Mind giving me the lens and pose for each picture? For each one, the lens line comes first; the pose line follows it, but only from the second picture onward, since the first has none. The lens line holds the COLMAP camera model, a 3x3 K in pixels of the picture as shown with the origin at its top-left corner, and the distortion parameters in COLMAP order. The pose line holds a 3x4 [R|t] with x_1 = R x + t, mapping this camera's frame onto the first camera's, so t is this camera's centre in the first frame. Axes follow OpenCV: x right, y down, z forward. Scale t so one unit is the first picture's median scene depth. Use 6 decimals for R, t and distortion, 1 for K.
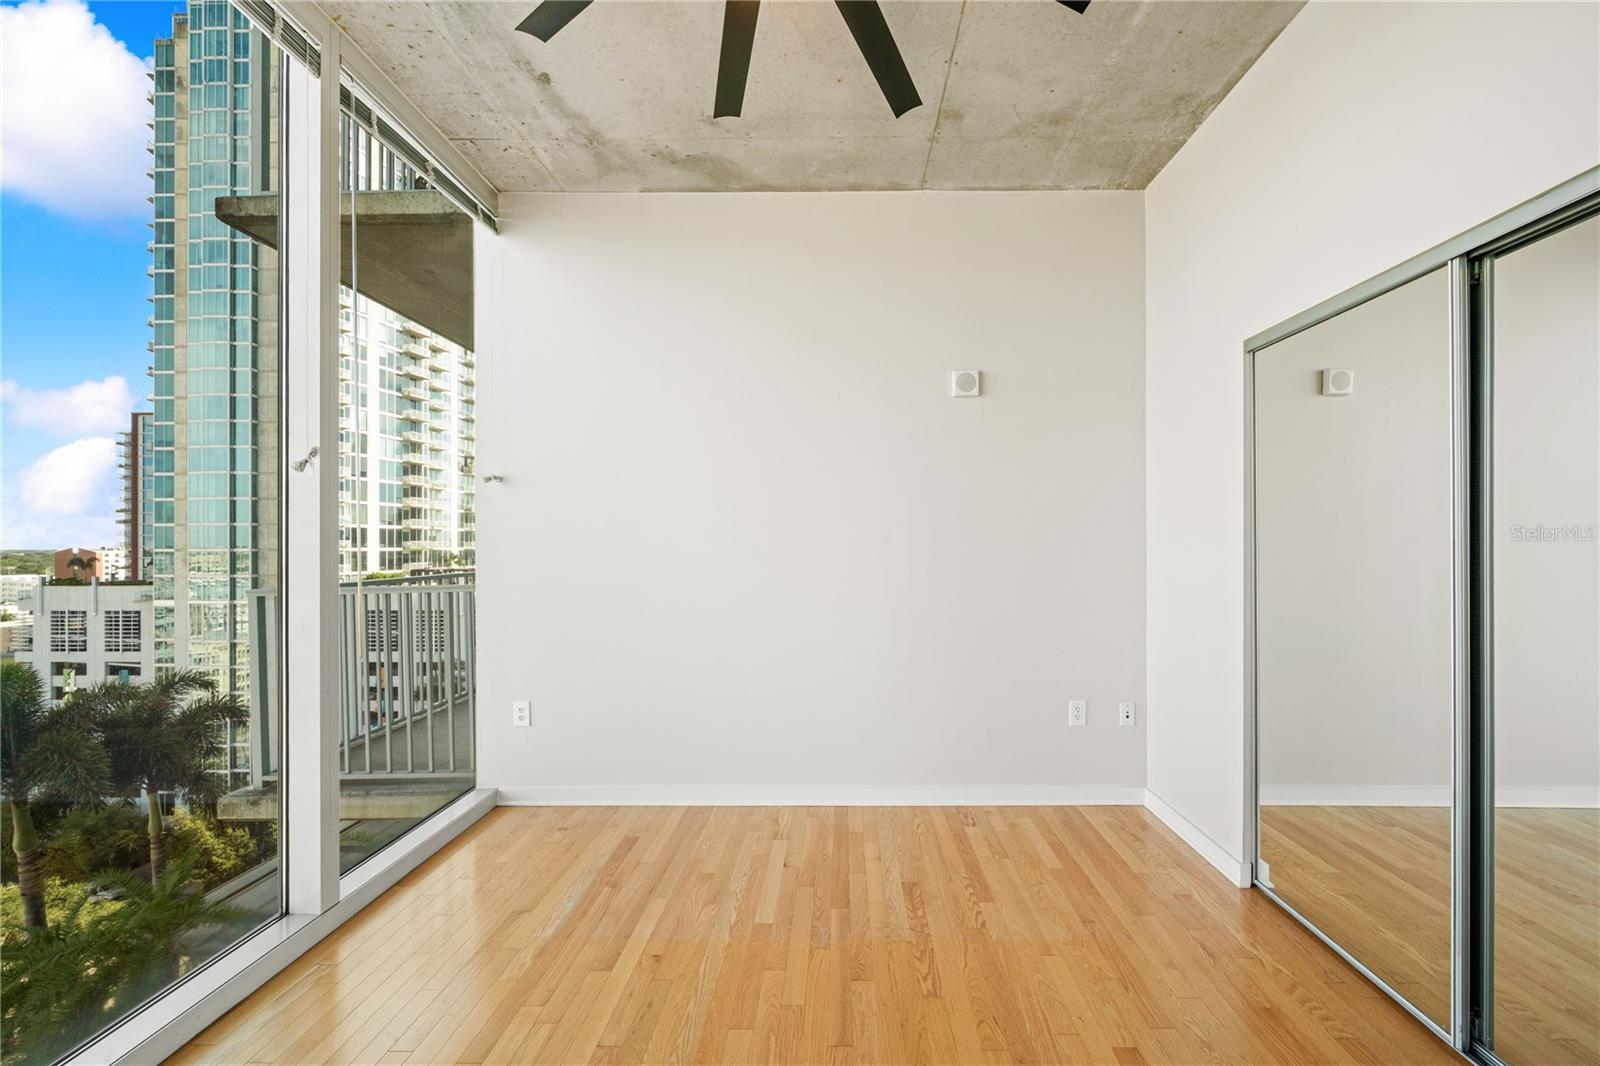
lens RADIAL K [[631.0, 0, 822.8], [0, 631.0, 535.4], [0, 0, 1]] dist [0.000795, -0.000219]
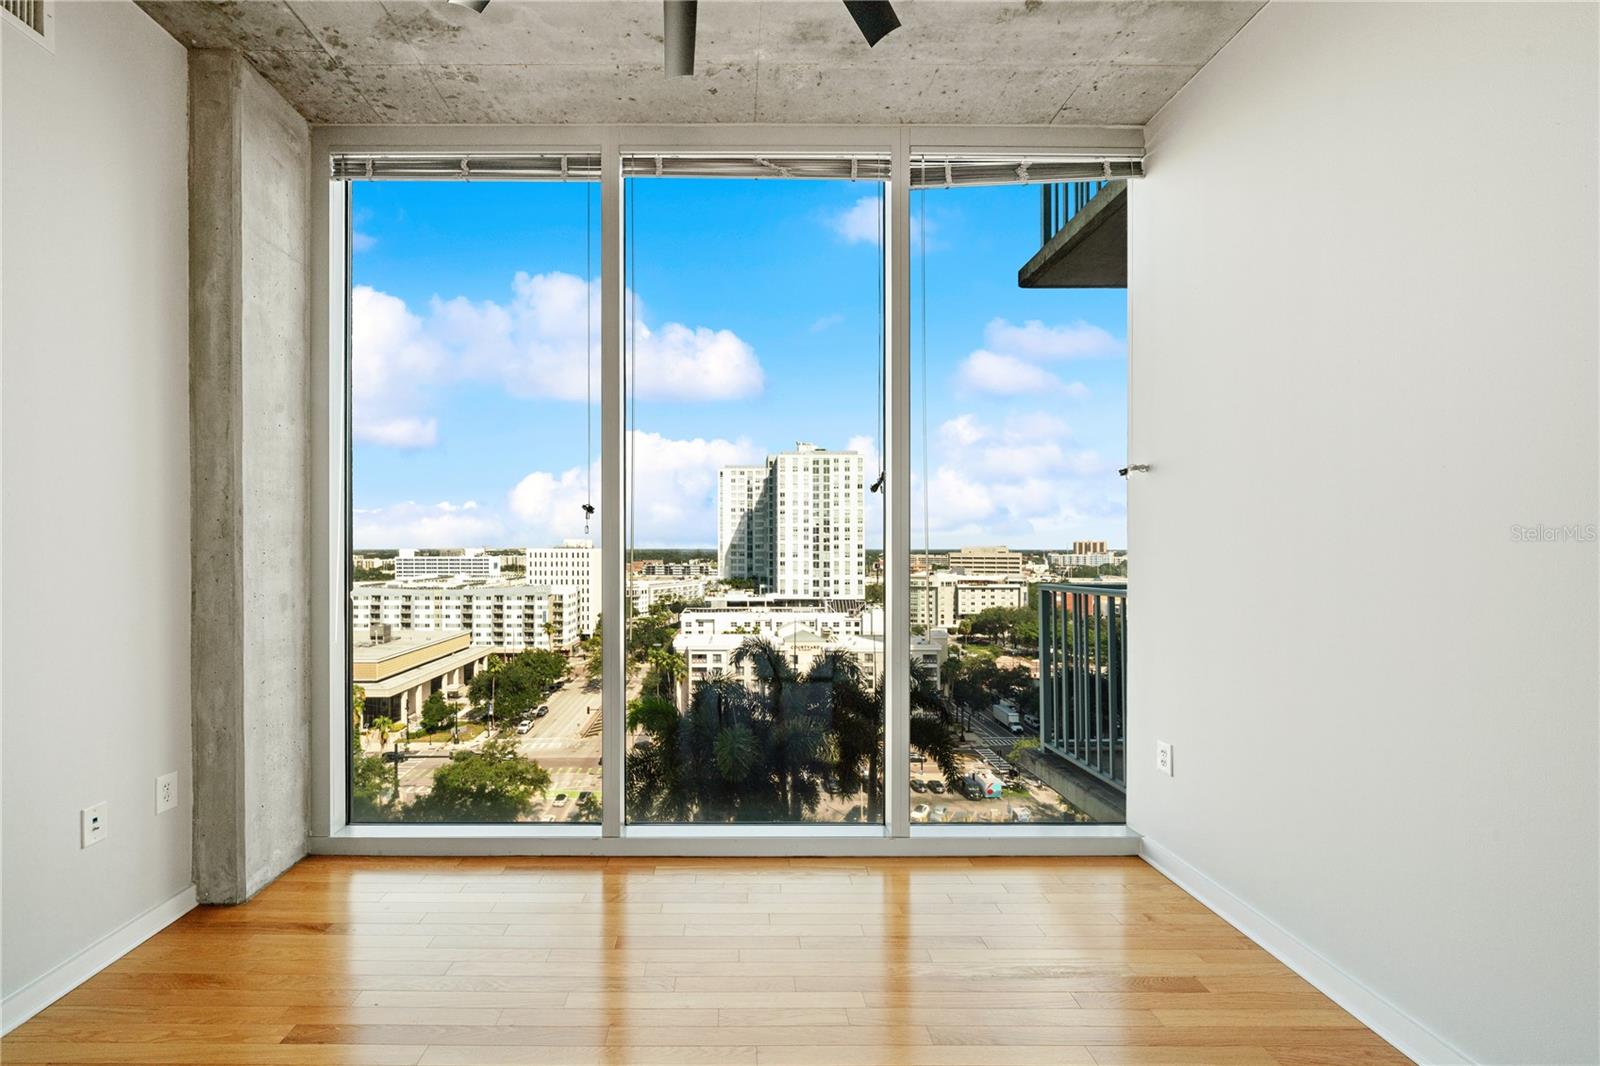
lens RADIAL K [[631.0, 0, 745.5], [0, 631.0, 540.0], [0, 0, 1]] dist [0.000795, -0.000219]
pose [[0.004032, -0.008169, -0.999959, 0.328821], [0.013965, 0.999870, -0.008112, 0.005598], [0.999894, -0.013931, 0.004145, 0.475001]]
